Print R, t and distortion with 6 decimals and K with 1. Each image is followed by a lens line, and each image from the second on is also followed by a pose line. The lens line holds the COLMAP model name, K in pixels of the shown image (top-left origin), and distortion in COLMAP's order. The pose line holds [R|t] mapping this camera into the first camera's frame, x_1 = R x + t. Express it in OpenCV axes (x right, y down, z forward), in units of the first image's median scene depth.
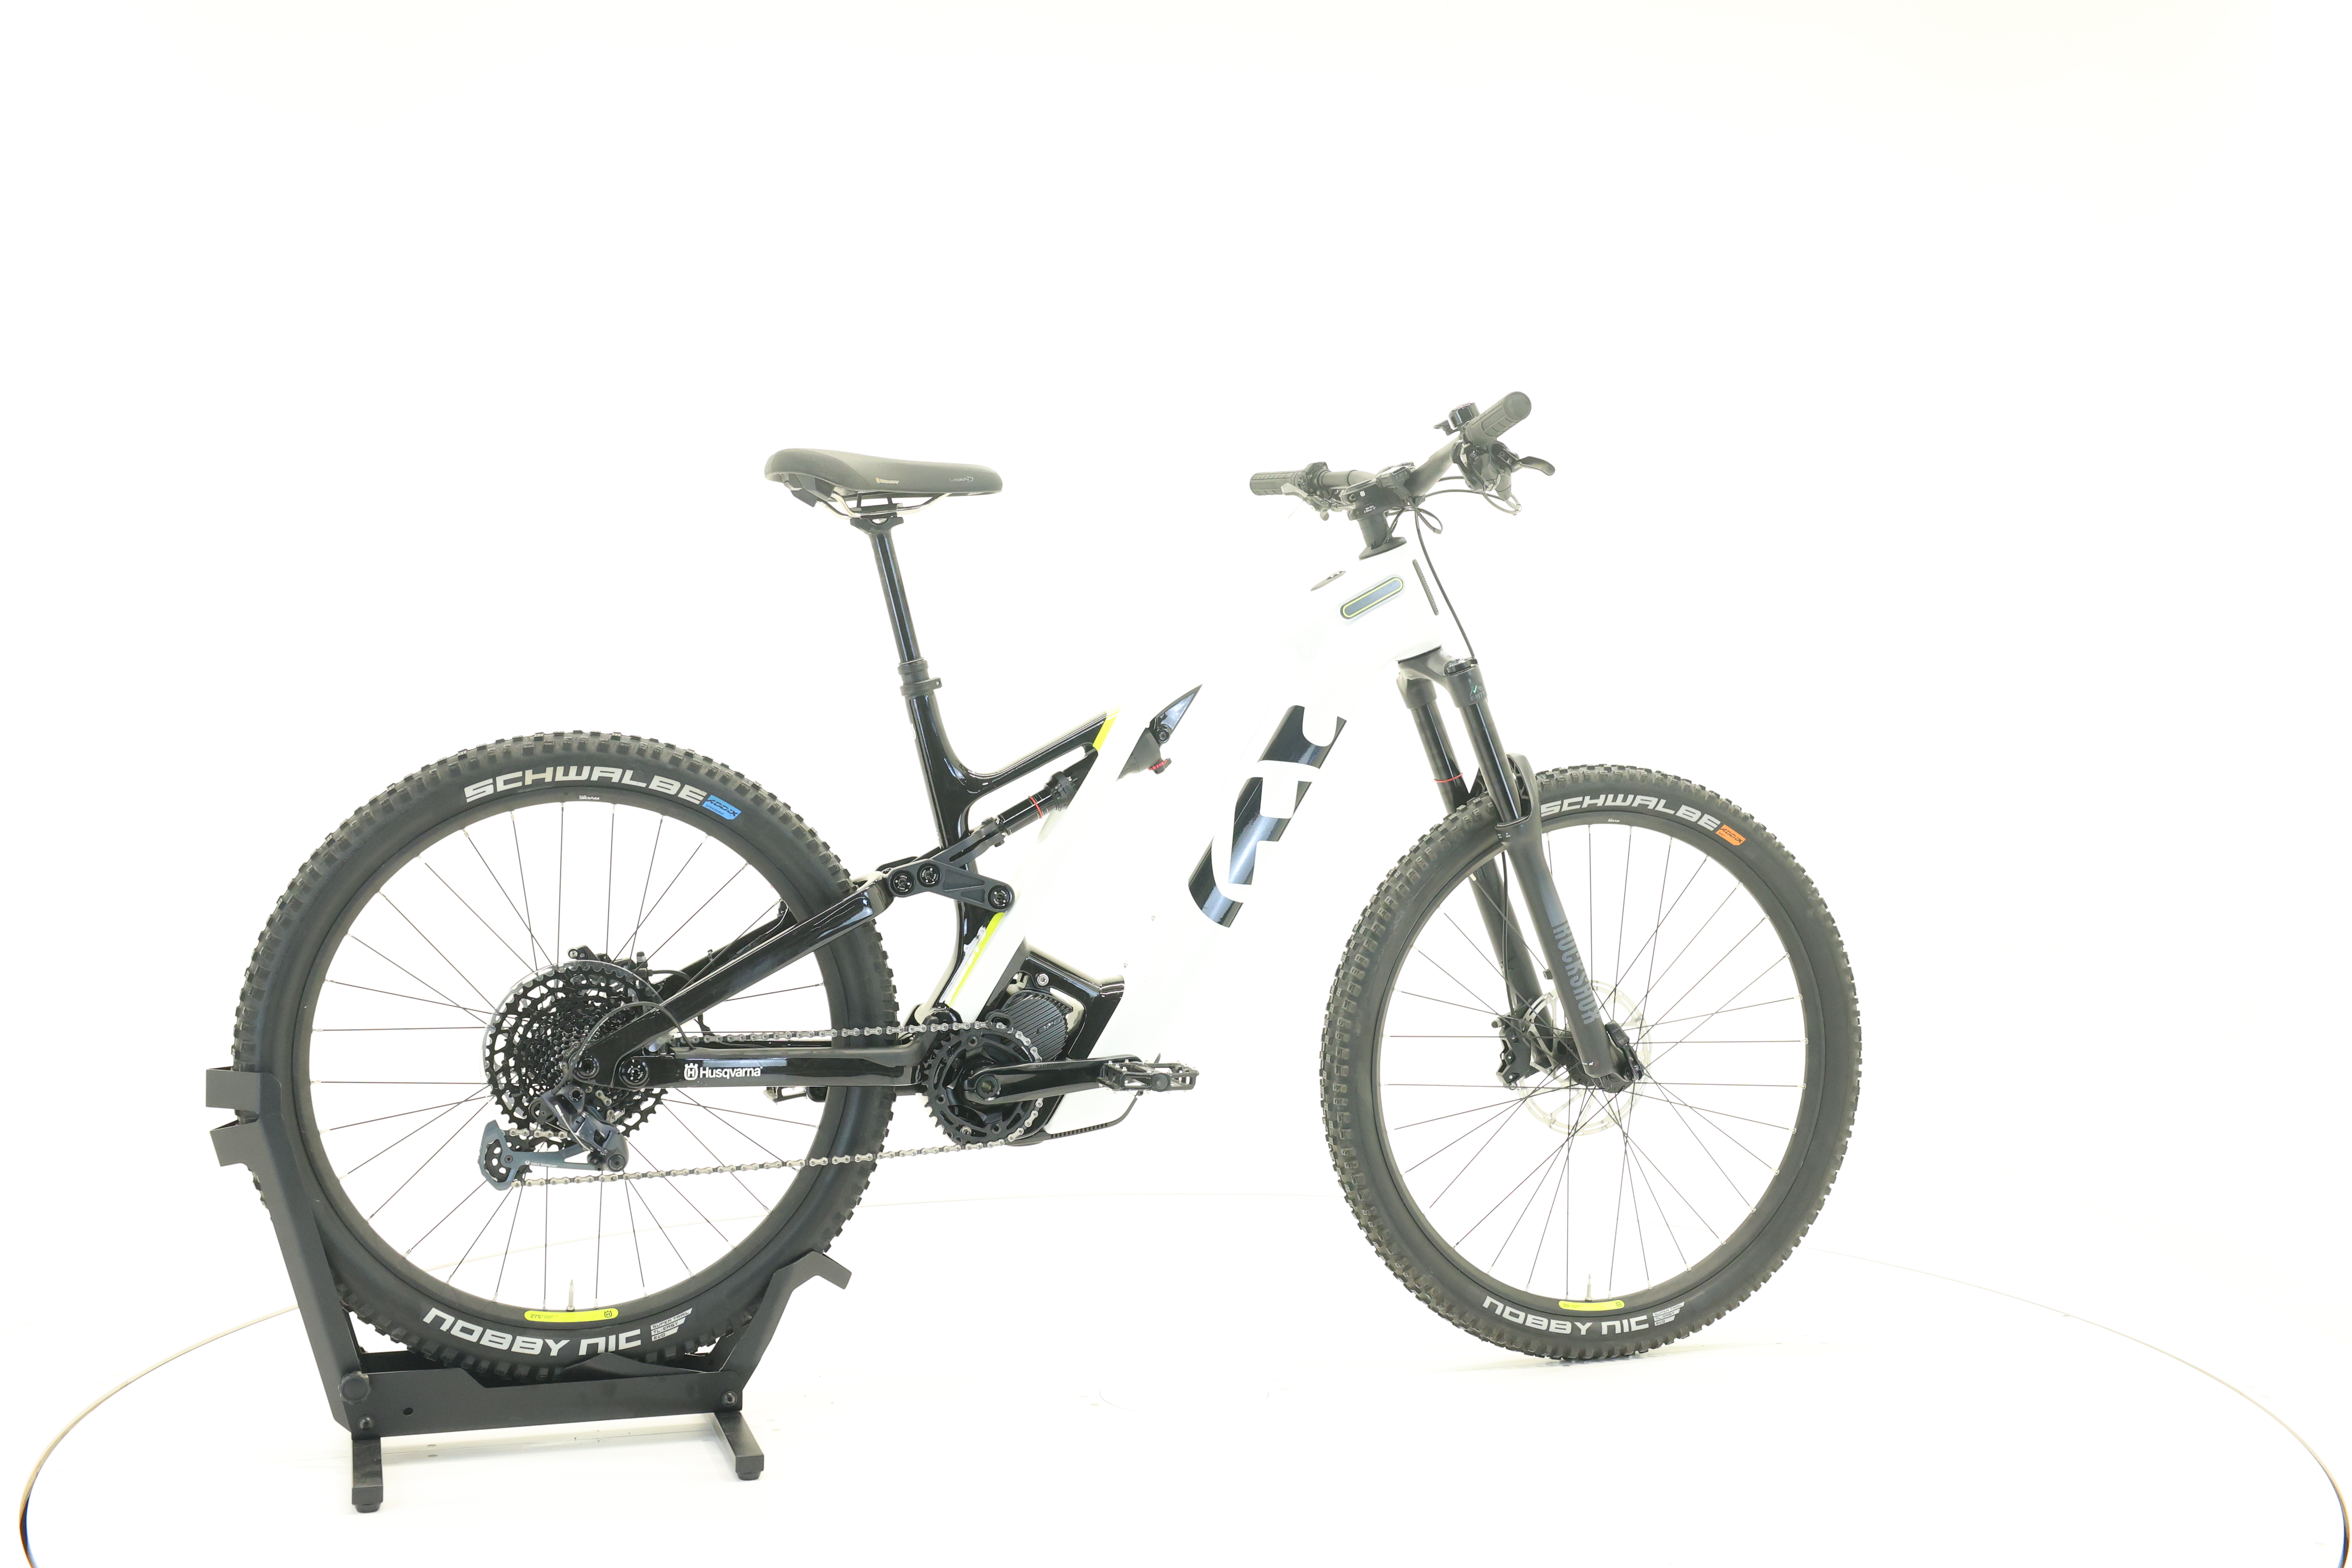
lens RADIAL K [[2514.1, 0, 1176.0], [0, 2514.1, 767.9], [0, 0, 1]] dist [-0.001676, 0.000000]
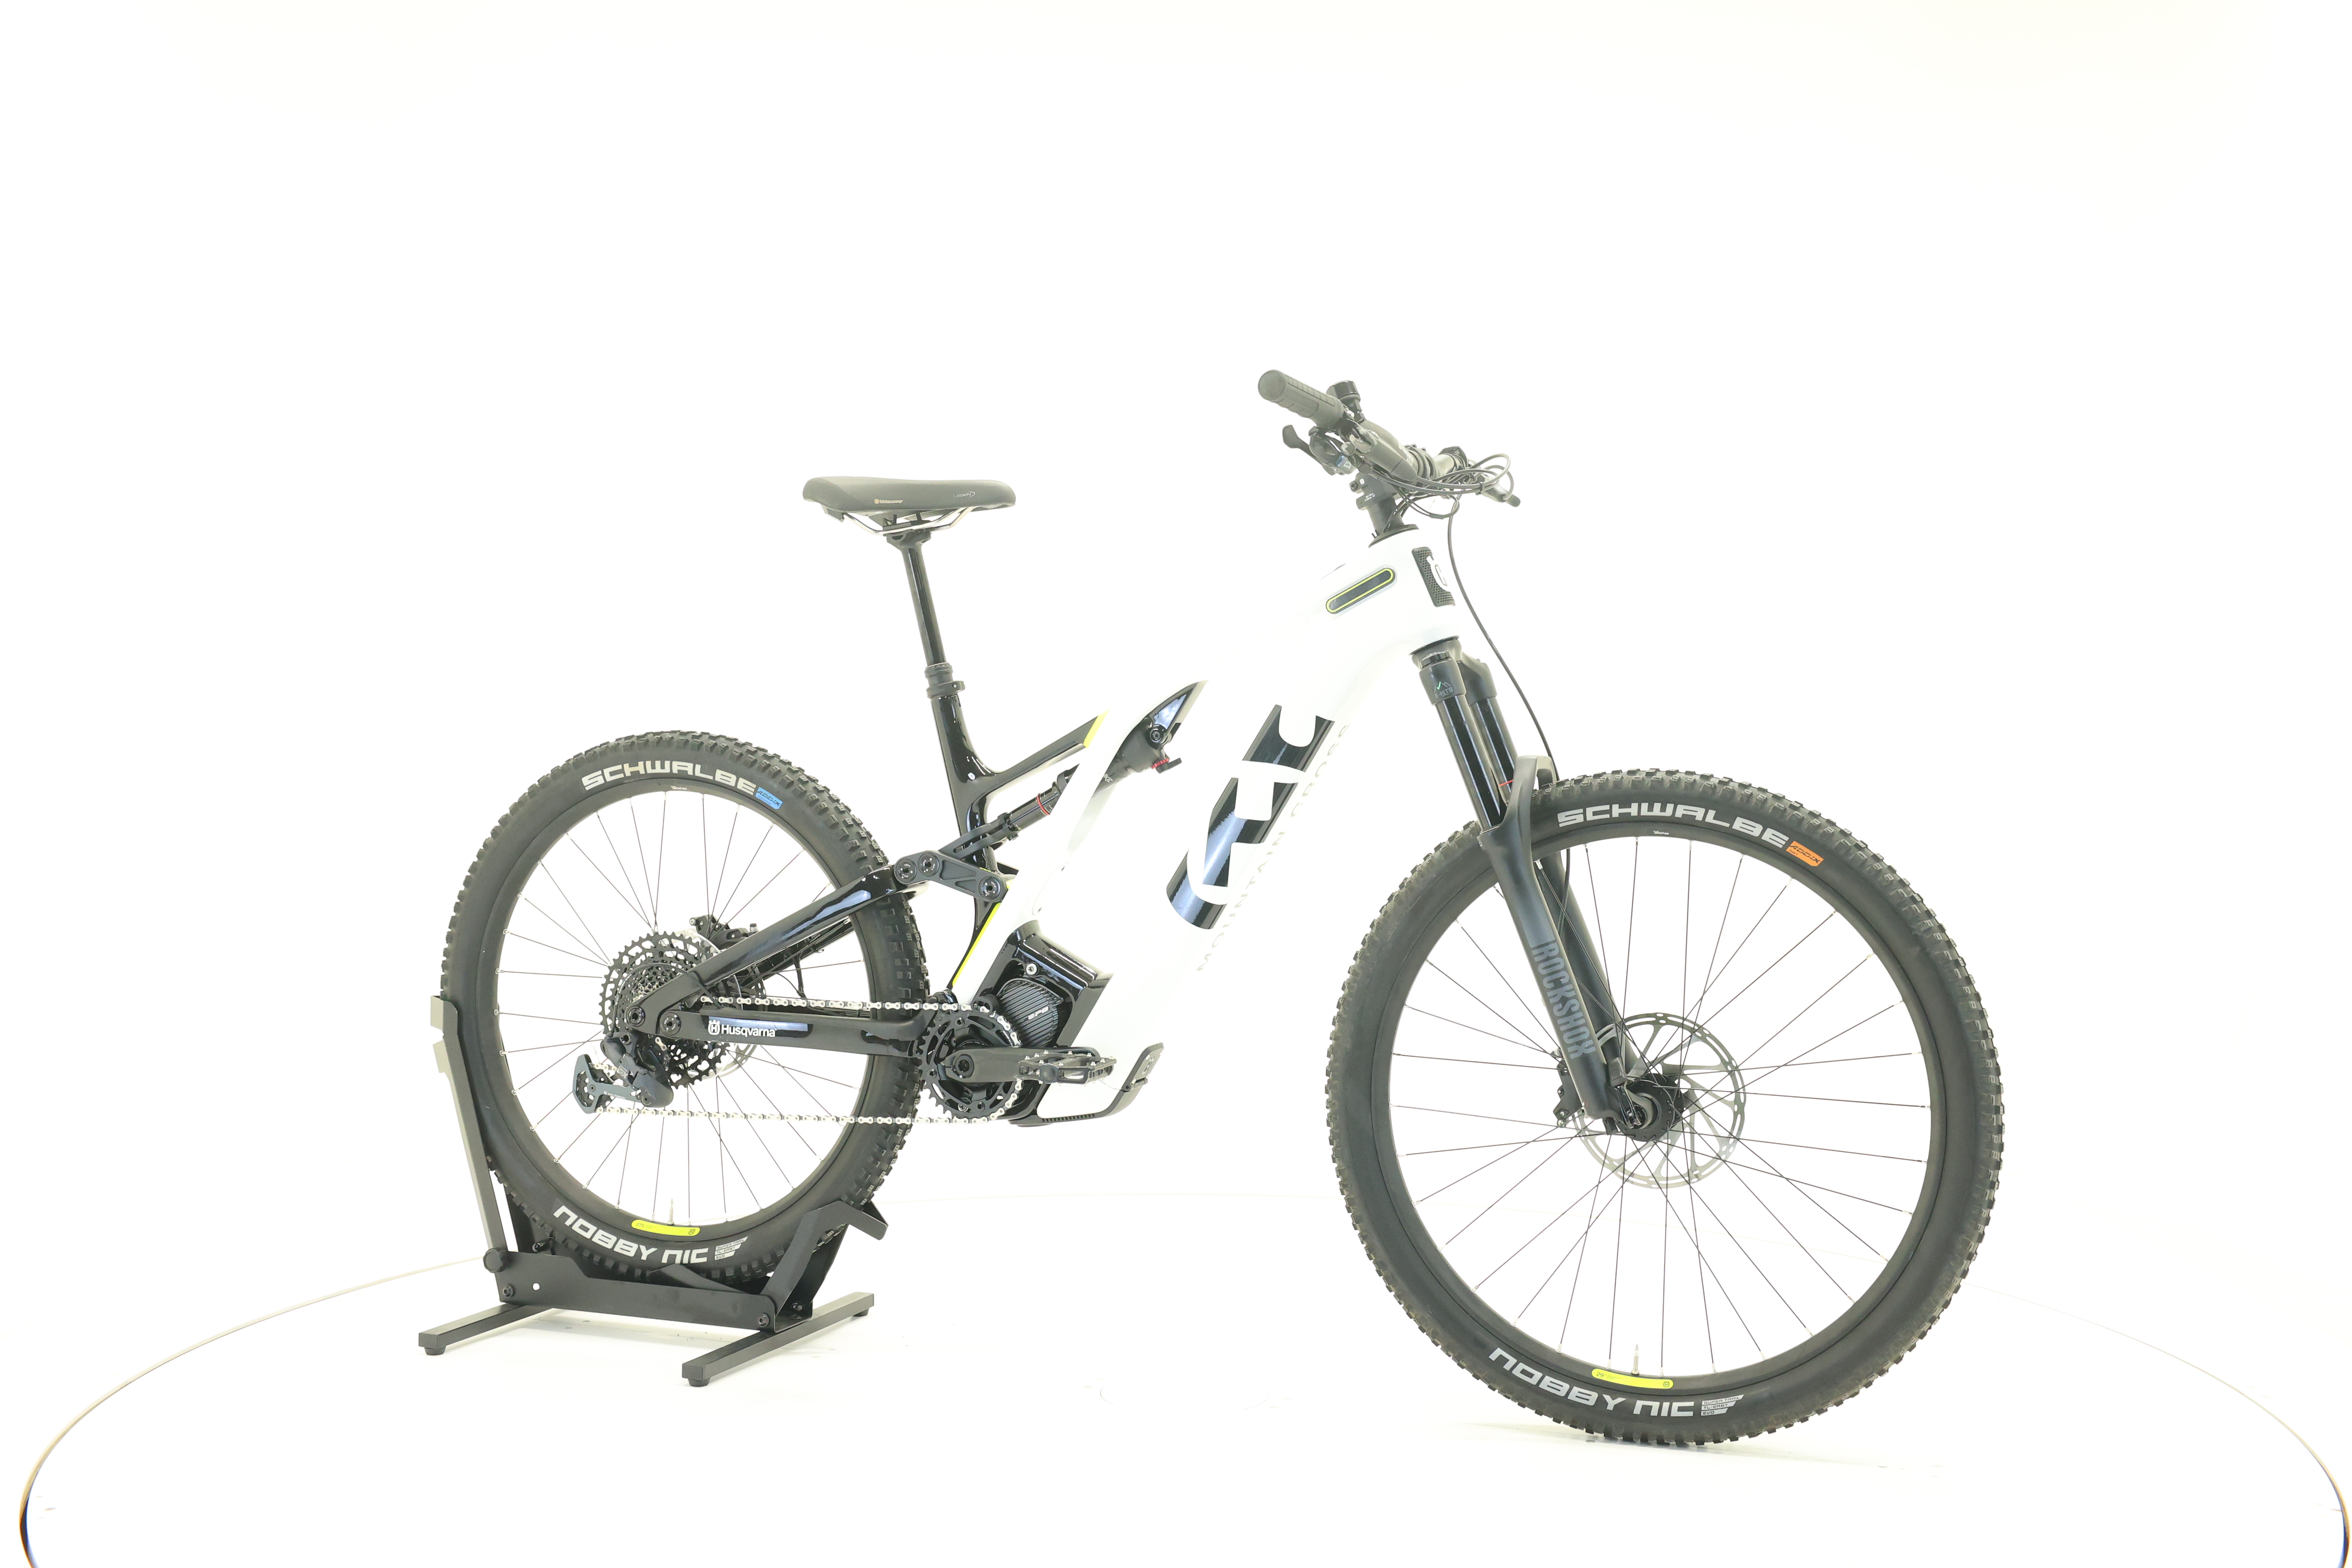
lens RADIAL K [[2514.1, 0, 1169.9], [0, 2514.1, 791.5], [0, 0, 1]] dist [-0.001676, 0.000000]
pose [[0.771197, 0.011636, -0.636490, 0.662473], [-0.013063, 0.999912, 0.002453, 0.007335], [0.636462, 0.006423, 0.771281, 0.234127]]
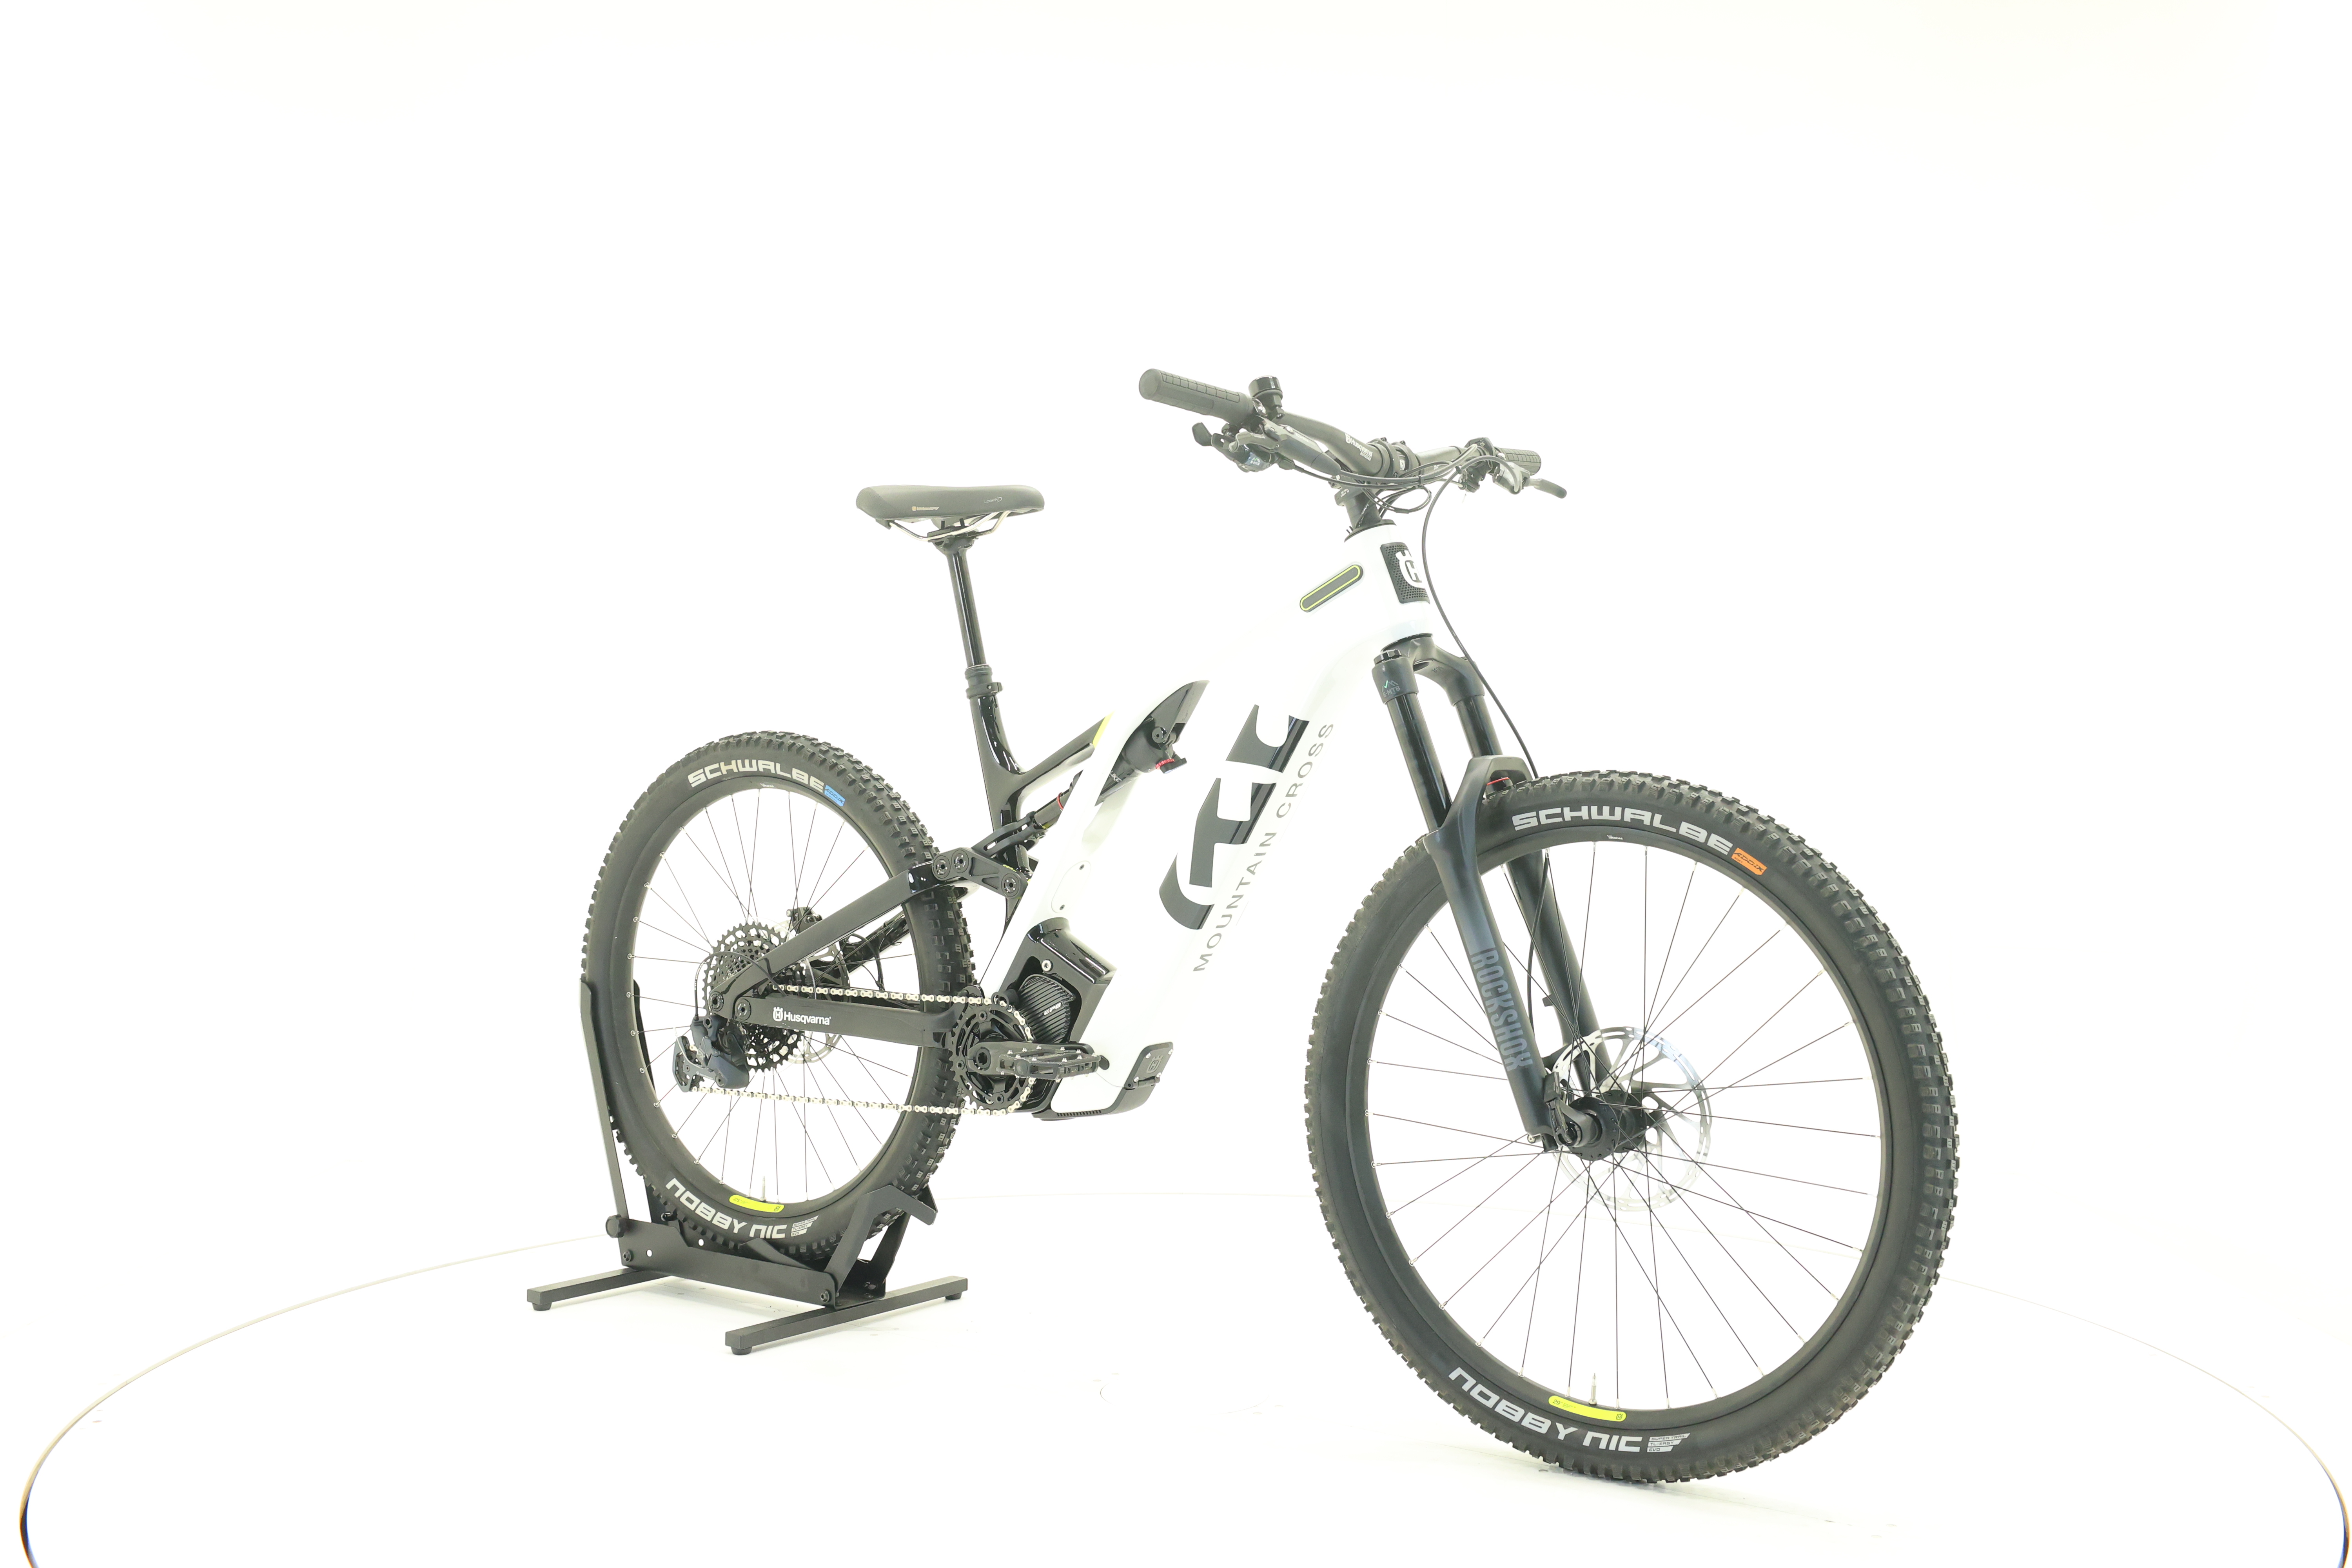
lens RADIAL K [[2514.1, 0, 1165.5], [0, 2514.1, 785.6], [0, 0, 1]] dist [-0.001676, 0.000000]
pose [[0.574521, 0.013585, -0.818377, 0.852454], [-0.017568, 0.999837, 0.004265, 0.003026], [0.818302, 0.011927, 0.574665, 0.436200]]
